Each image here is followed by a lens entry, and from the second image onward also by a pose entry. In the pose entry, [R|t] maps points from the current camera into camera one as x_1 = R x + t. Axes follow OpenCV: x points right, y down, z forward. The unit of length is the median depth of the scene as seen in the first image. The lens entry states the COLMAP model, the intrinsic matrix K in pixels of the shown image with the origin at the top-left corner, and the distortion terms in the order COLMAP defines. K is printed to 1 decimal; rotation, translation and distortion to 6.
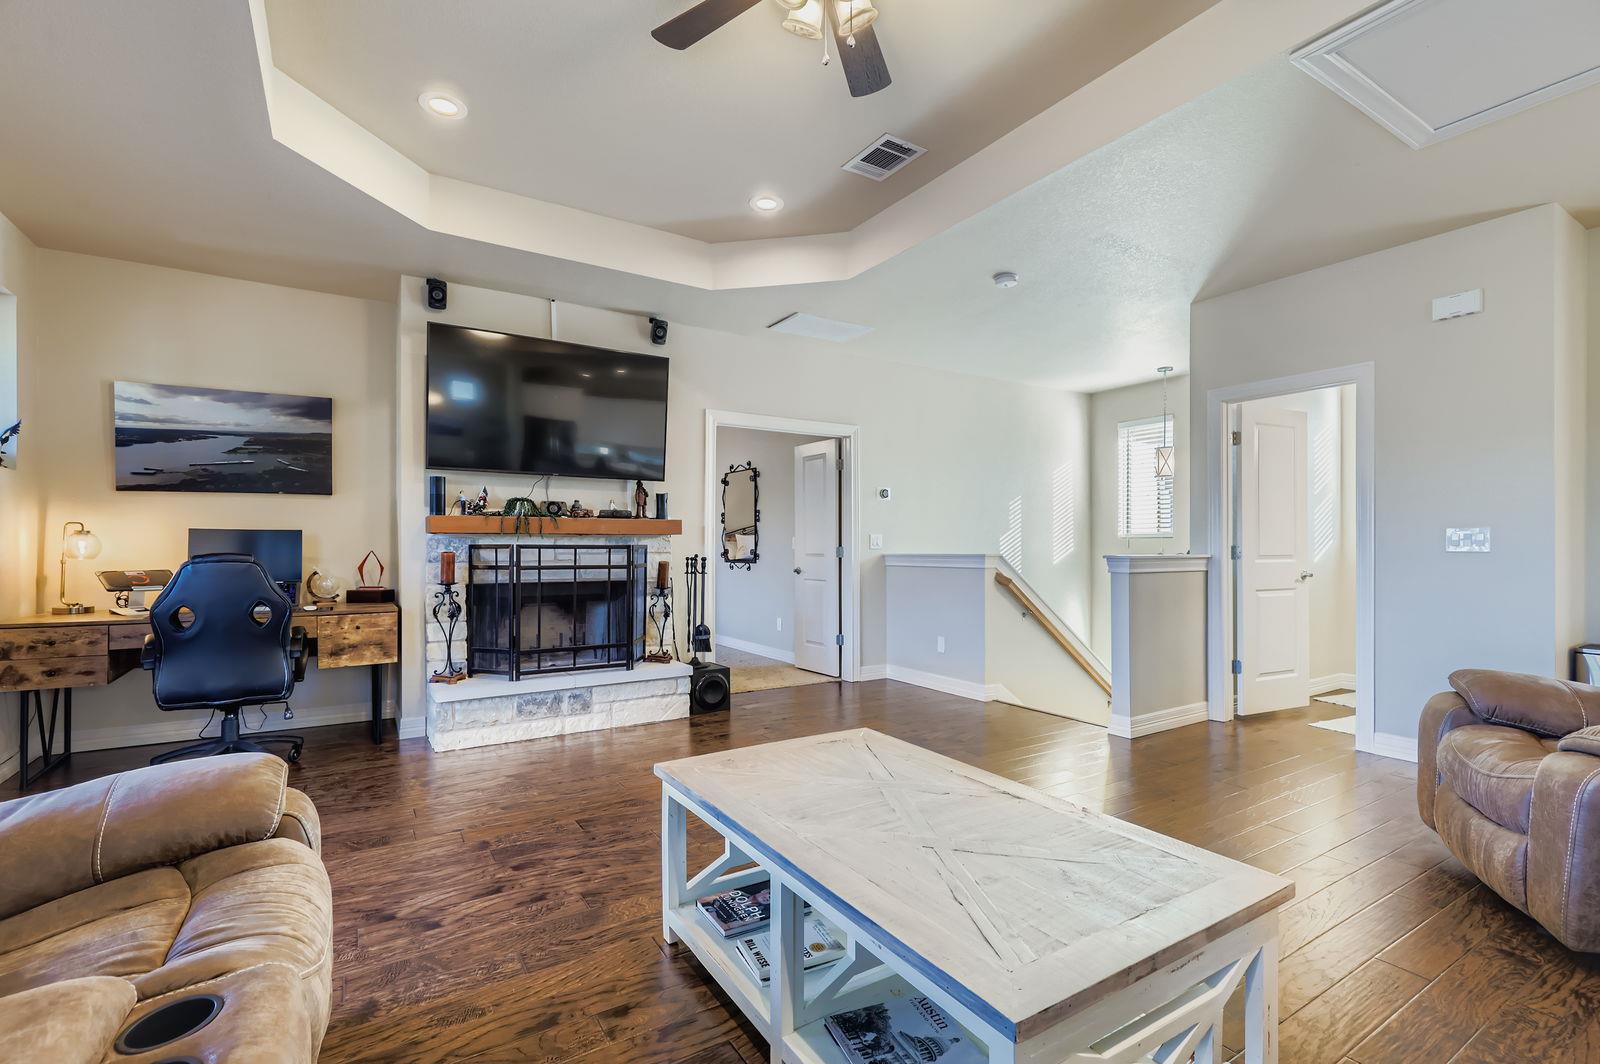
lens RADIAL K [[726.9, 0, 794.7], [0, 726.9, 536.5], [0, 0, 1]] dist [0.003172, -0.001033]
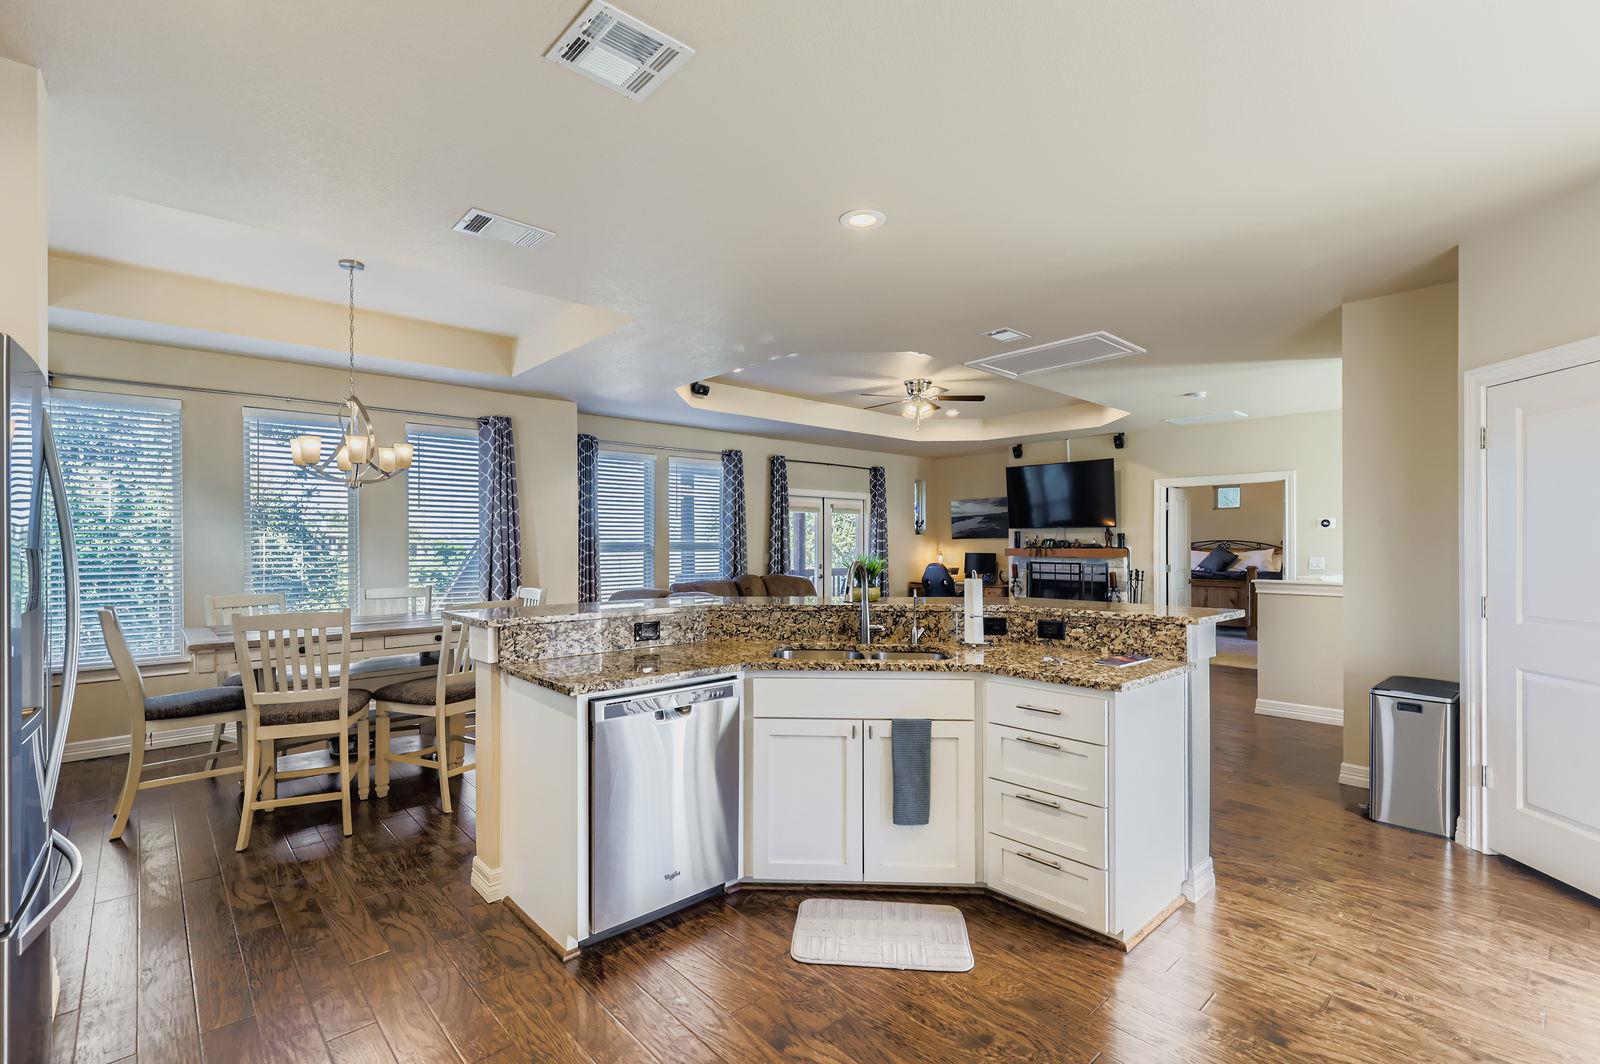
lens RADIAL K [[726.9, 0, 801.8], [0, 726.9, 540.0], [0, 0, 1]] dist [0.003172, -0.001033]
pose [[0.181674, -0.004544, -0.983348, 1.586036], [0.012455, 0.999920, -0.002320, -0.055590], [0.983280, -0.011826, 0.181716, -0.079389]]
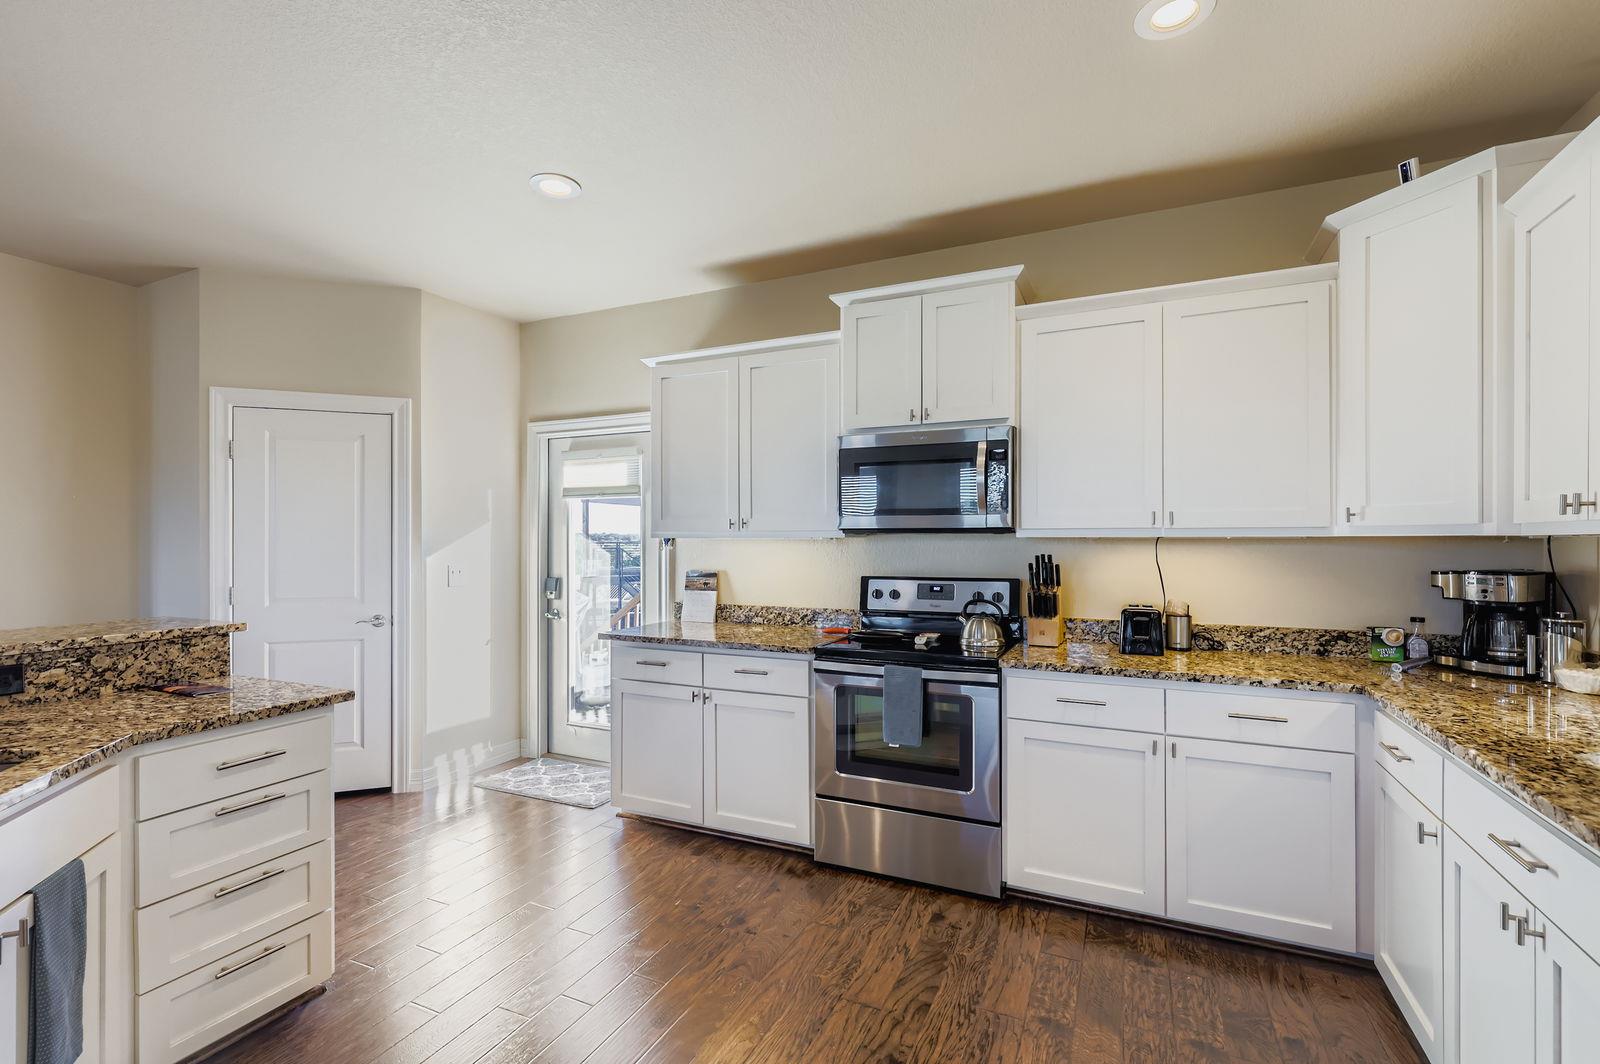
lens RADIAL K [[726.9, 0, 800.5], [0, 726.9, 538.6], [0, 0, 1]] dist [0.003172, -0.001033]
pose [[0.829846, 0.003180, 0.557984, 1.129355], [-0.007067, 0.999963, 0.004812, -0.056404], [-0.557948, -0.007937, 0.829838, -0.309233]]
